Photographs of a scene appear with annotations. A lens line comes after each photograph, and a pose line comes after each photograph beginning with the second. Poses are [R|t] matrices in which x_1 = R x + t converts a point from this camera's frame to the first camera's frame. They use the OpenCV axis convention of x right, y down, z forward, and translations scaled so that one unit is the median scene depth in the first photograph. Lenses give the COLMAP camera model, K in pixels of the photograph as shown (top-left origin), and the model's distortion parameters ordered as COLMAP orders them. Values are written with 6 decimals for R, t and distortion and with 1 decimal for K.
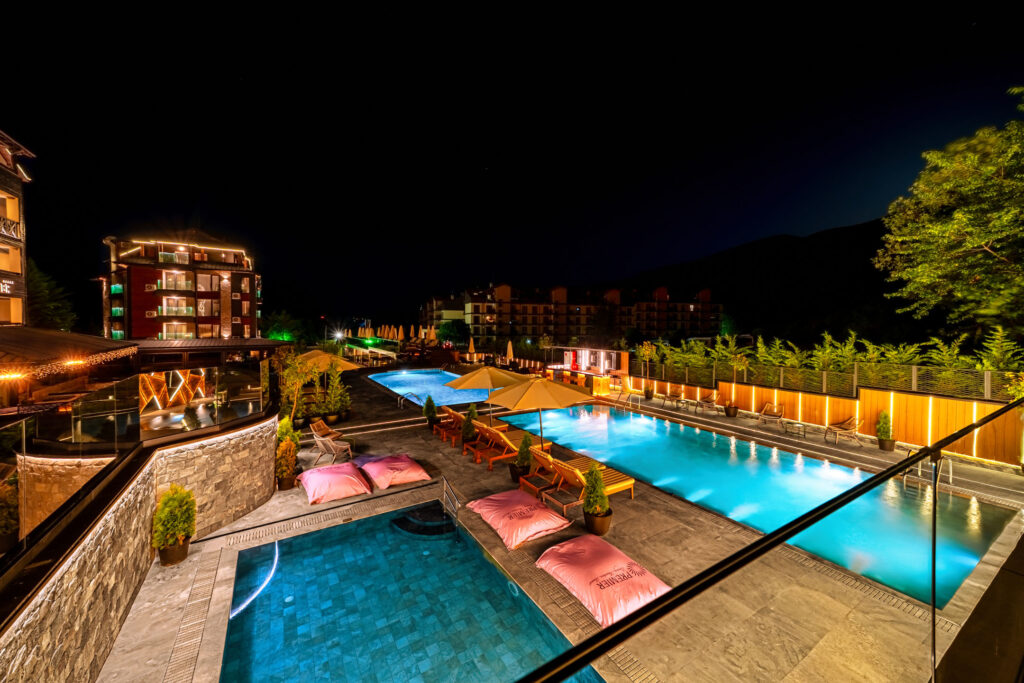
lens RADIAL K [[361.6, 0, 510.7], [0, 361.6, 340.8], [0, 0, 1]] dist [0.026038, -0.000823]
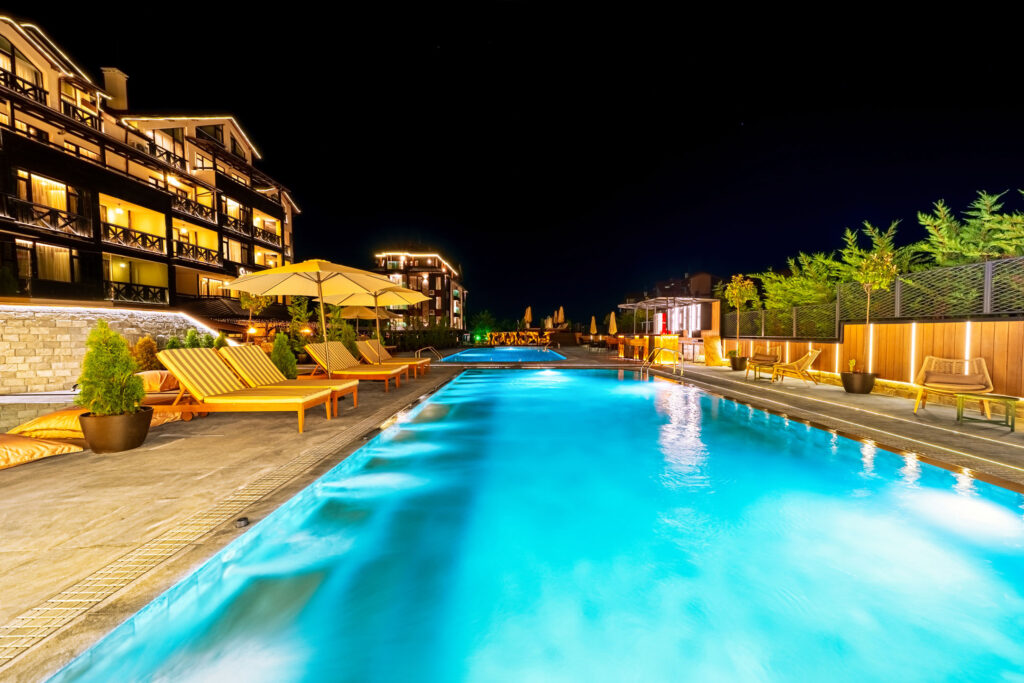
lens RADIAL K [[361.6, 0, 520.9], [0, 361.6, 350.2], [0, 0, 1]] dist [0.026038, -0.000823]
pose [[0.855701, 0.028941, -0.516661, 0.217715], [-0.024220, 0.999581, 0.015878, 0.070887], [0.516903, -0.001073, 0.856043, 0.168802]]
